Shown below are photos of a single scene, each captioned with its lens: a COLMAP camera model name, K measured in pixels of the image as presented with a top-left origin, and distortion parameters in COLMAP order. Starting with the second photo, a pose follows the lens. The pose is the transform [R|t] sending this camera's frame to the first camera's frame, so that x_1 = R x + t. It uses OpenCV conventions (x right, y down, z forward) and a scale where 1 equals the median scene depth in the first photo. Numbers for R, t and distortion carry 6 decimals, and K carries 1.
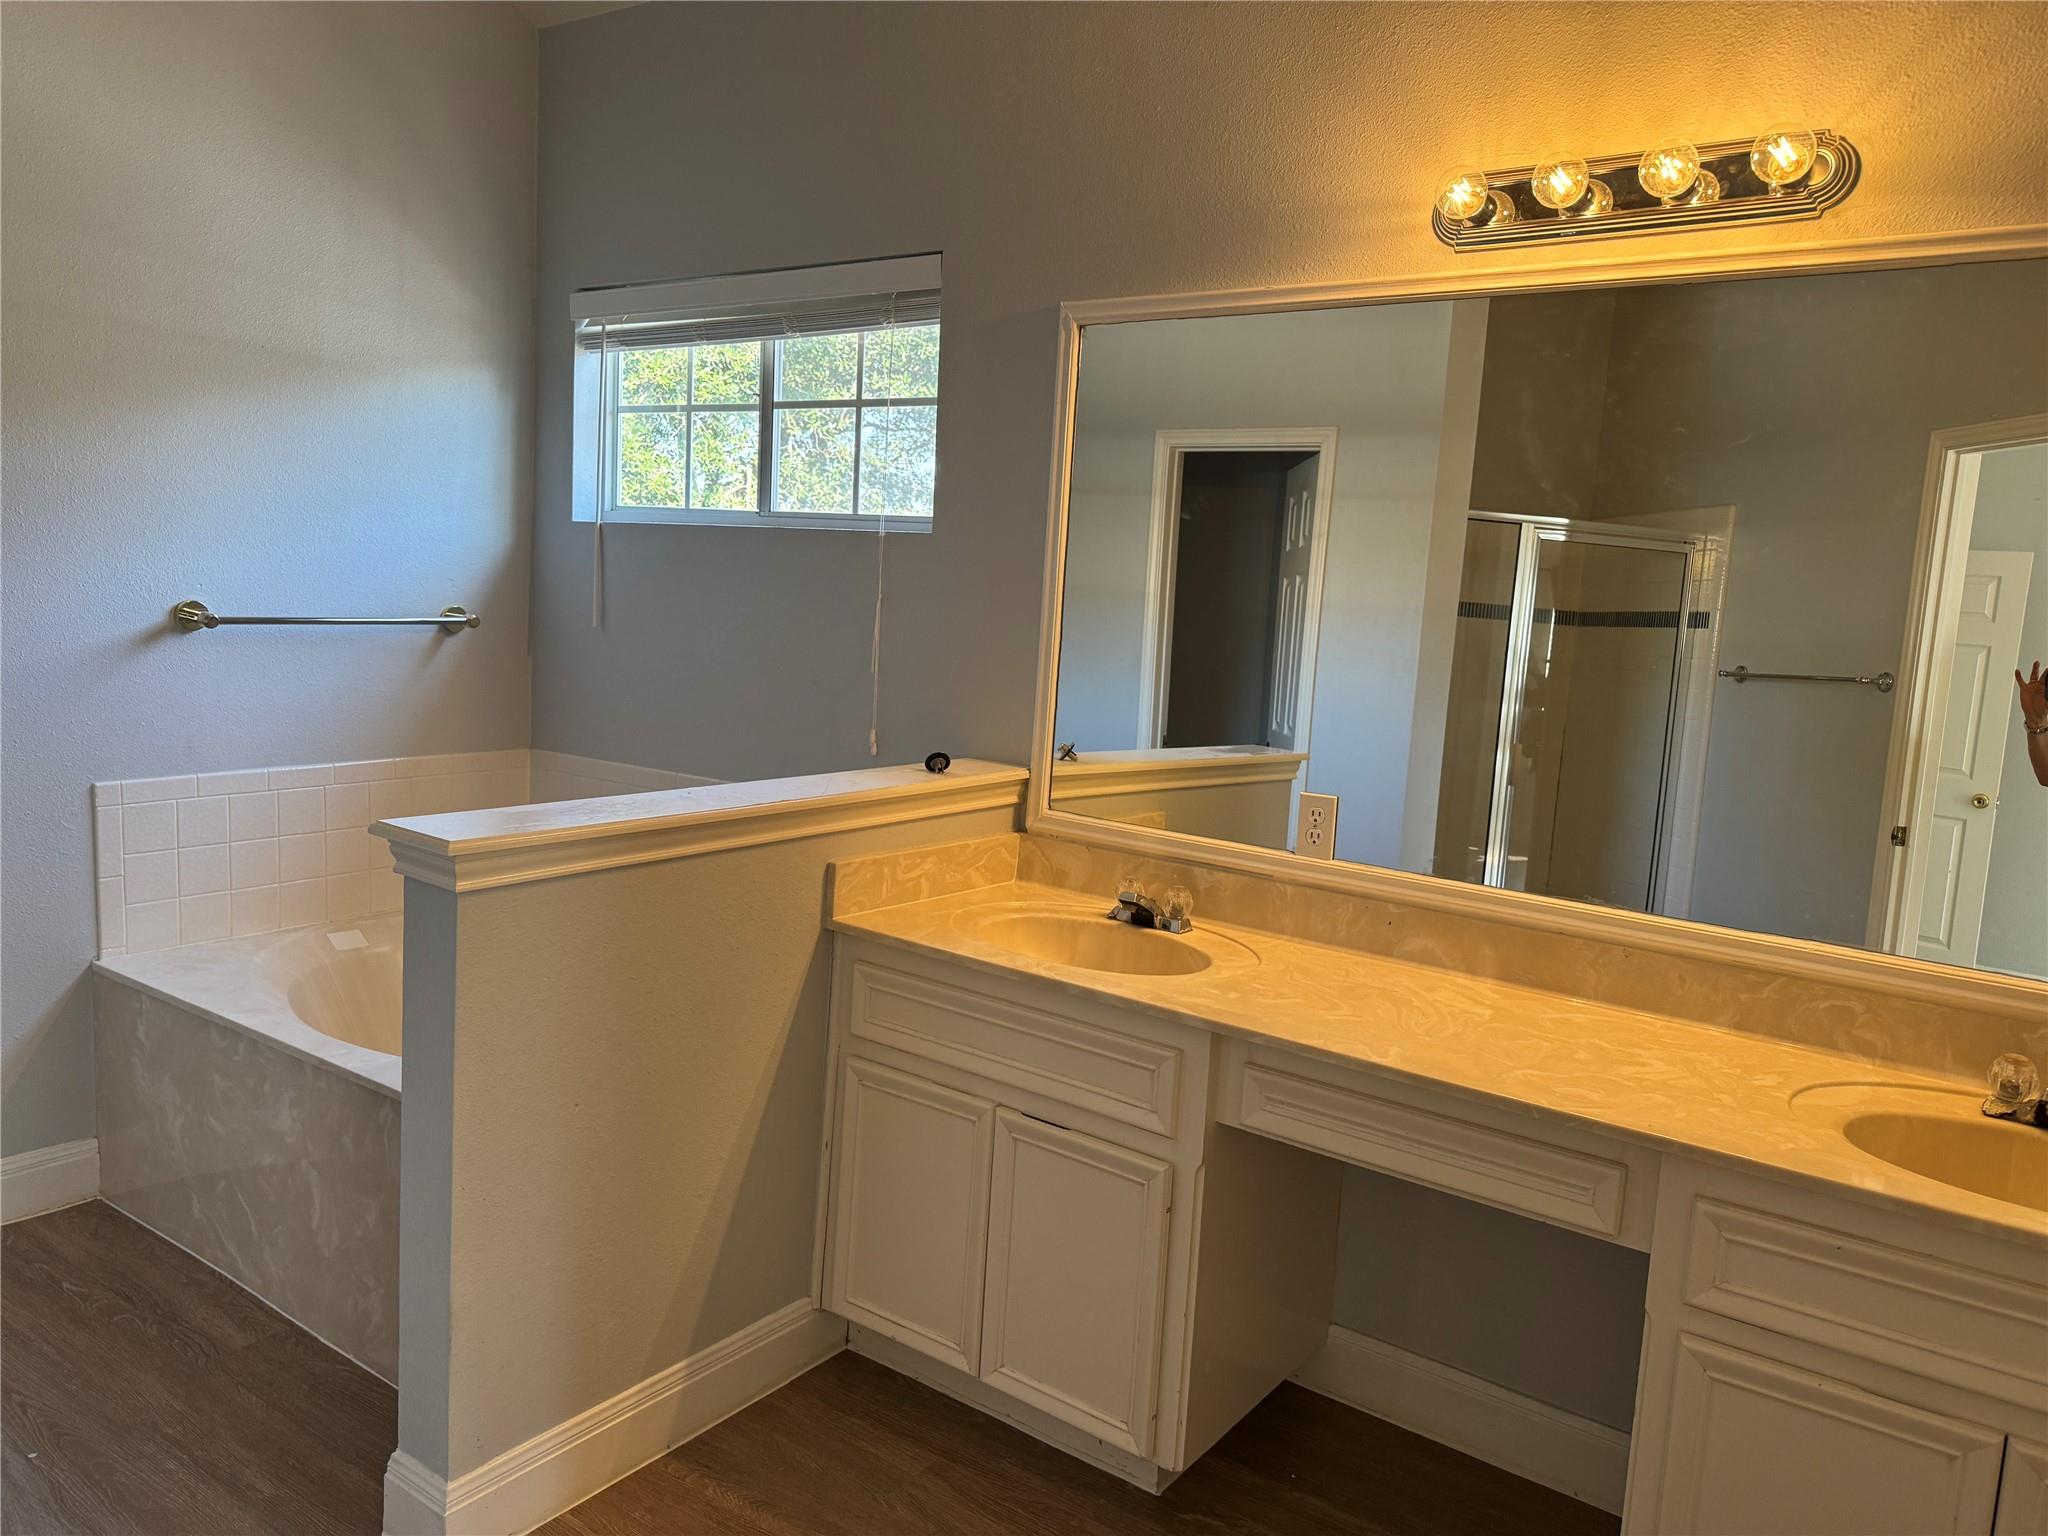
lens RADIAL K [[1447.0, 0, 1034.9], [0, 1447.0, 772.3], [0, 0, 1]] dist [0.026804, -0.002184]
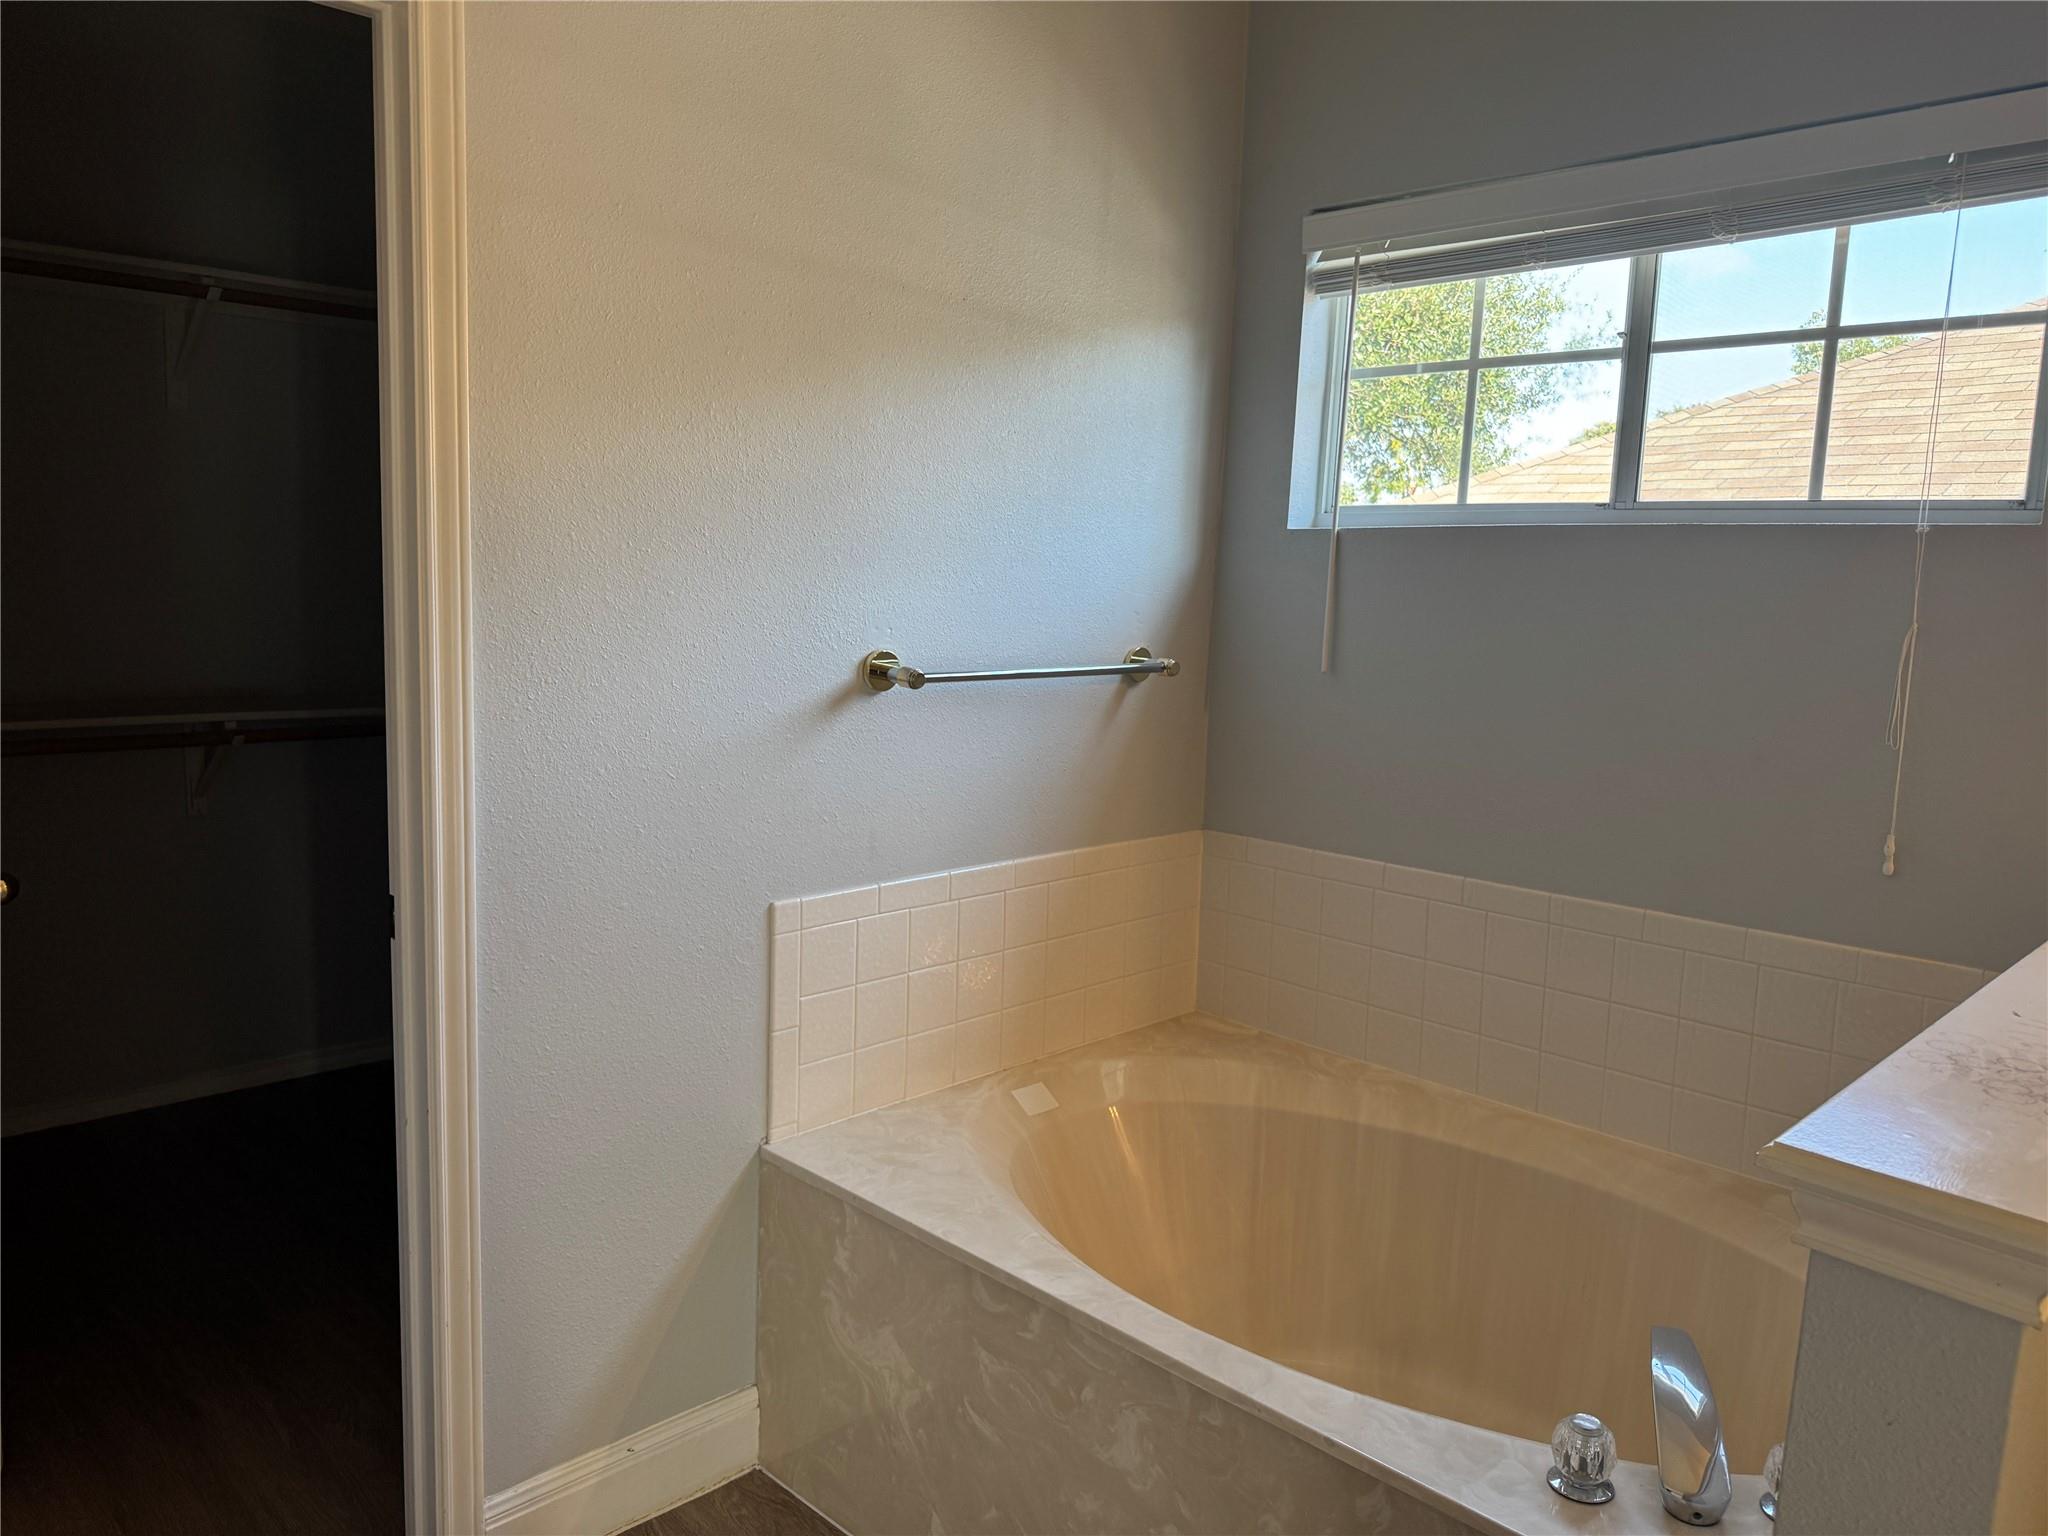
lens RADIAL K [[1428.3, 0, 1027.7], [0, 1428.3, 752.4], [0, 0, 1]] dist [0.096809, -0.118309]
pose [[0.987630, -0.000806, -0.156799, -0.376942], [-0.001777, 0.999865, -0.016329, -0.052181], [0.156791, 0.016406, 0.987496, 0.289441]]
